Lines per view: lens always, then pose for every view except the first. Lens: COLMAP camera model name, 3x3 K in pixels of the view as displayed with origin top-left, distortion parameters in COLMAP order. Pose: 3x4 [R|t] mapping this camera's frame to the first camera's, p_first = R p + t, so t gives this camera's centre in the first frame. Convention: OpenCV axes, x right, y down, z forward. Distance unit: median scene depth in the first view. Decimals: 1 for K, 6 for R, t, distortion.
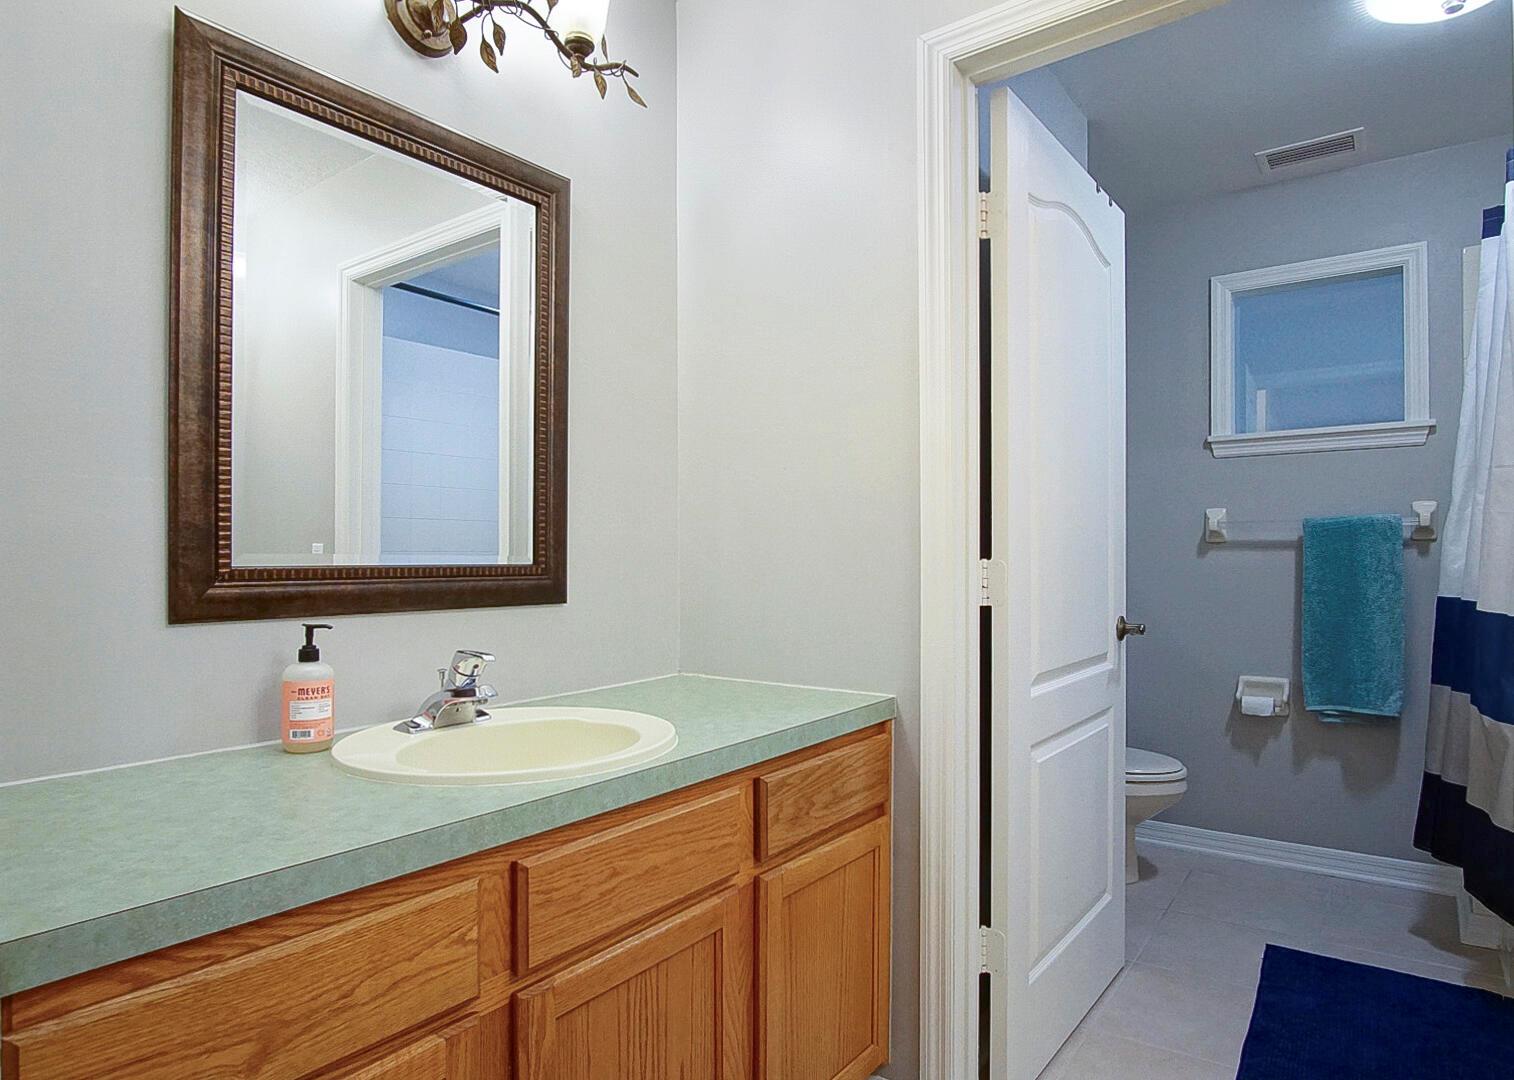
lens RADIAL K [[901.9, 0, 722.5], [0, 901.9, 560.5], [0, 0, 1]] dist [-0.021823, 0.002784]
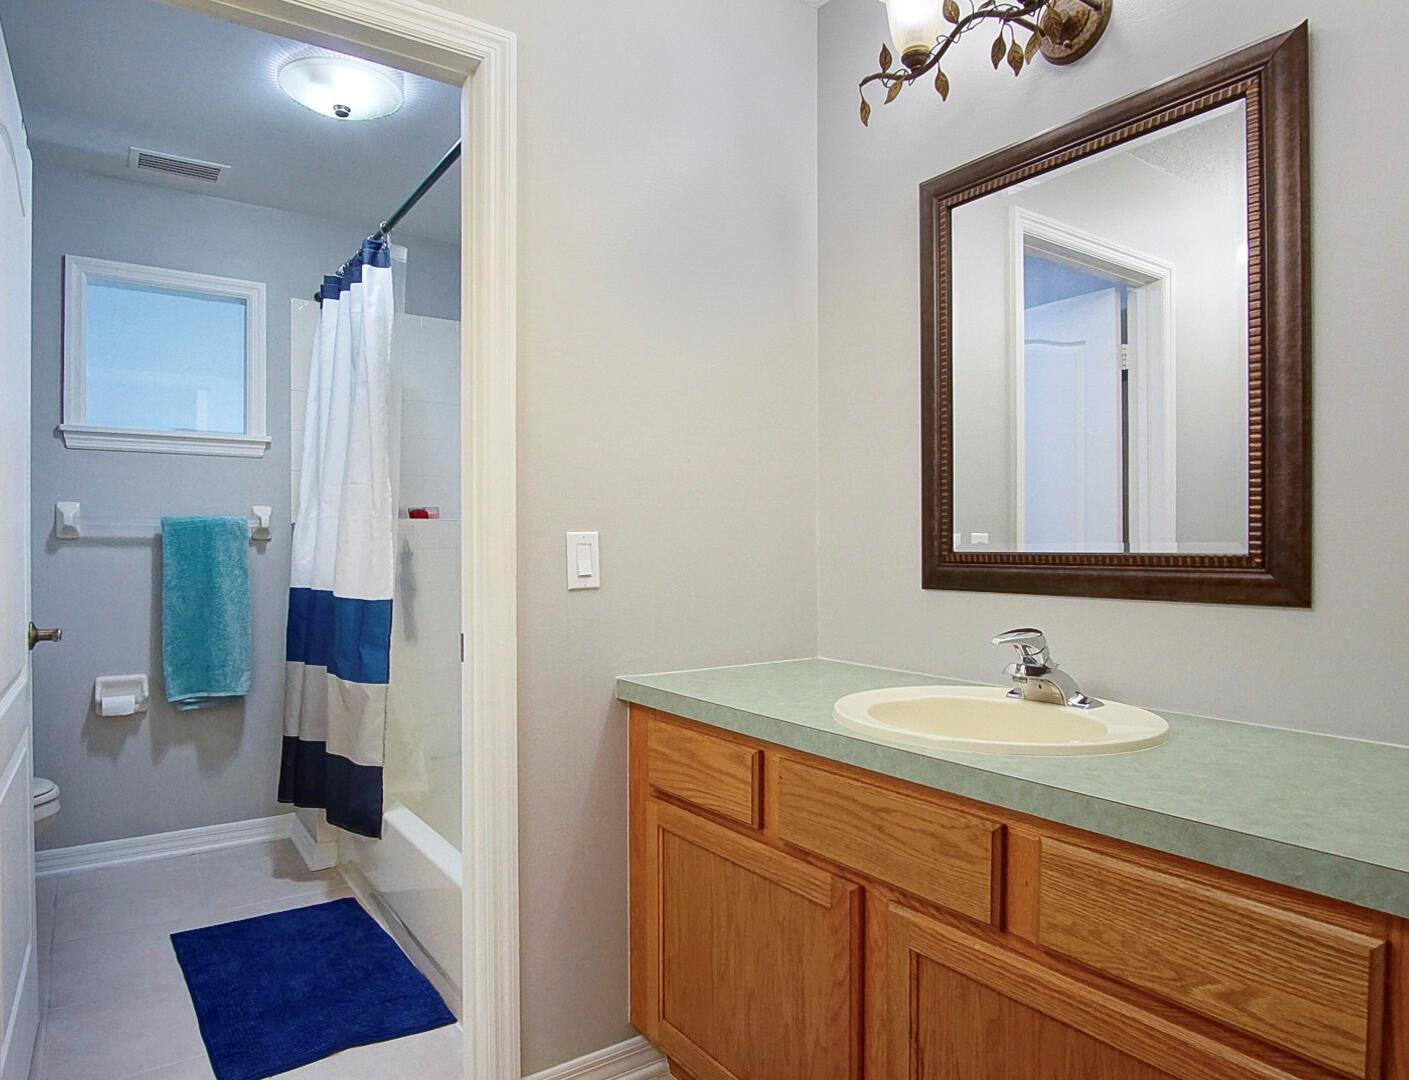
lens RADIAL K [[893.1, 0, 703.0], [0, 893.1, 555.7], [0, 0, 1]] dist [-0.033654, 0.001487]
pose [[0.298951, -0.000310, 0.954268, -0.142461], [0.003444, 0.999994, -0.000755, 0.000828], [-0.954262, 0.003512, 0.298950, 0.105472]]
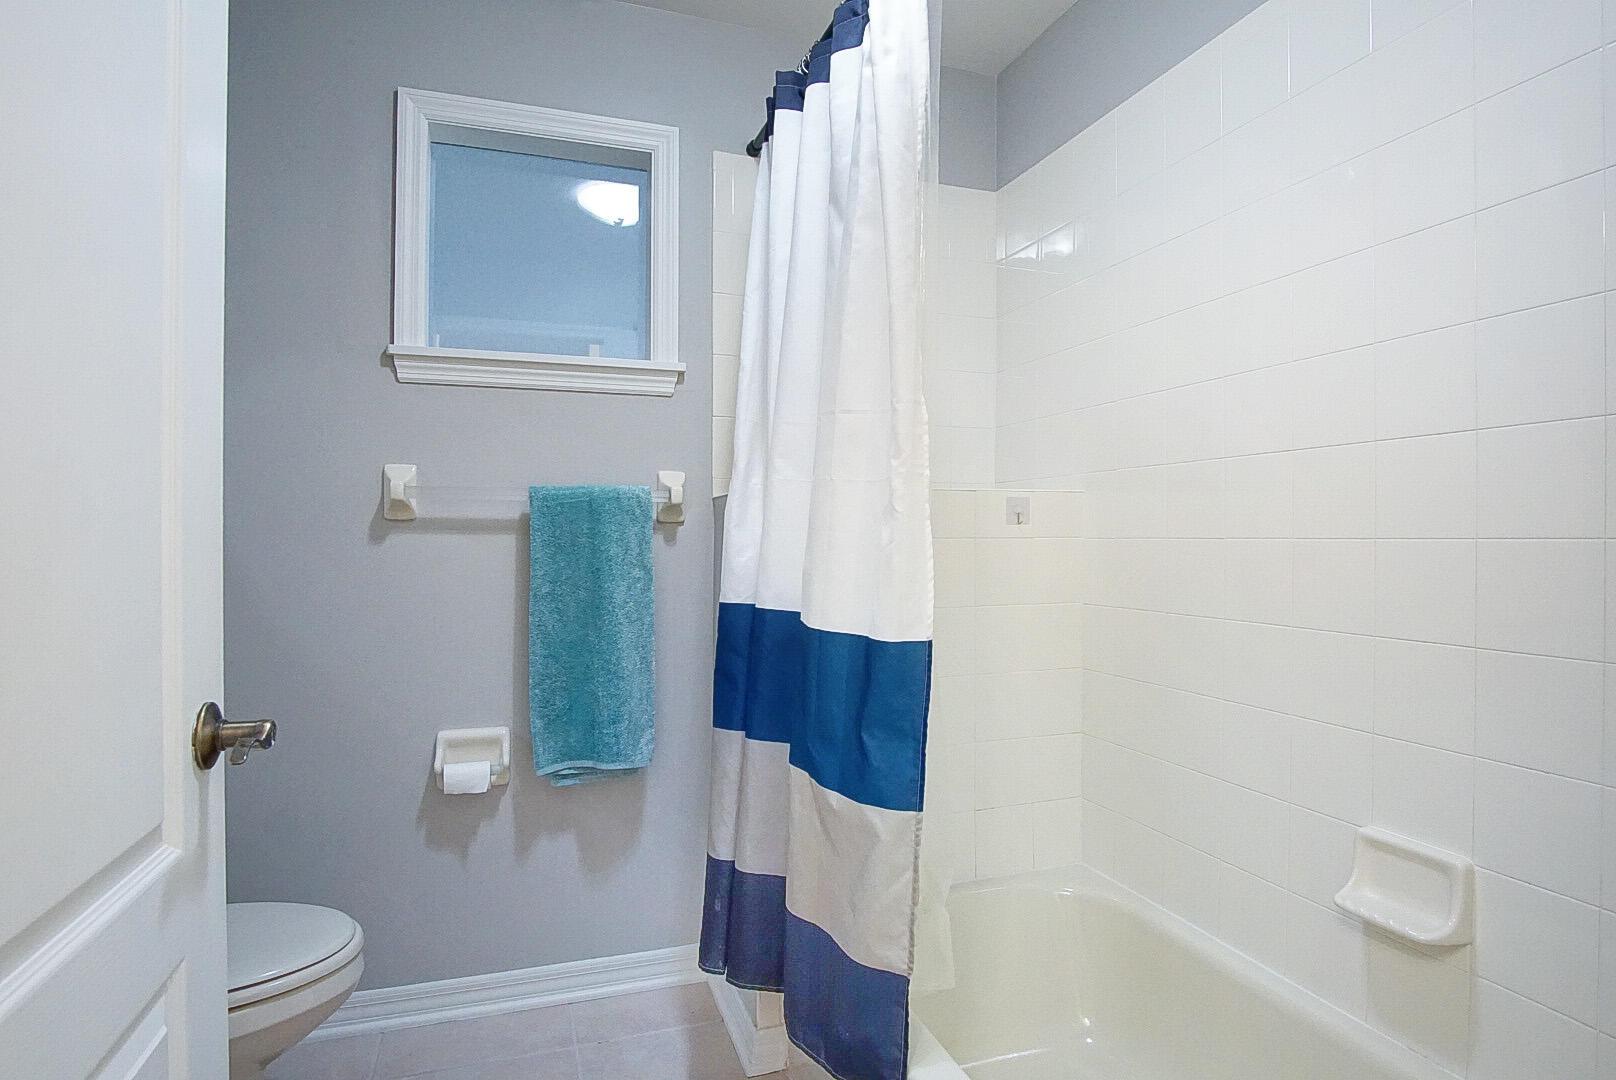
lens RADIAL K [[868.0, 0, 806.5], [0, 868.0, 552.2], [0, 0, 1]] dist [-0.029577, -0.001527]
pose [[0.551702, -0.004157, 0.834031, 0.238017], [-0.004288, 0.999960, 0.007820, -0.004060], [-0.834030, -0.007891, 0.551662, 0.498115]]
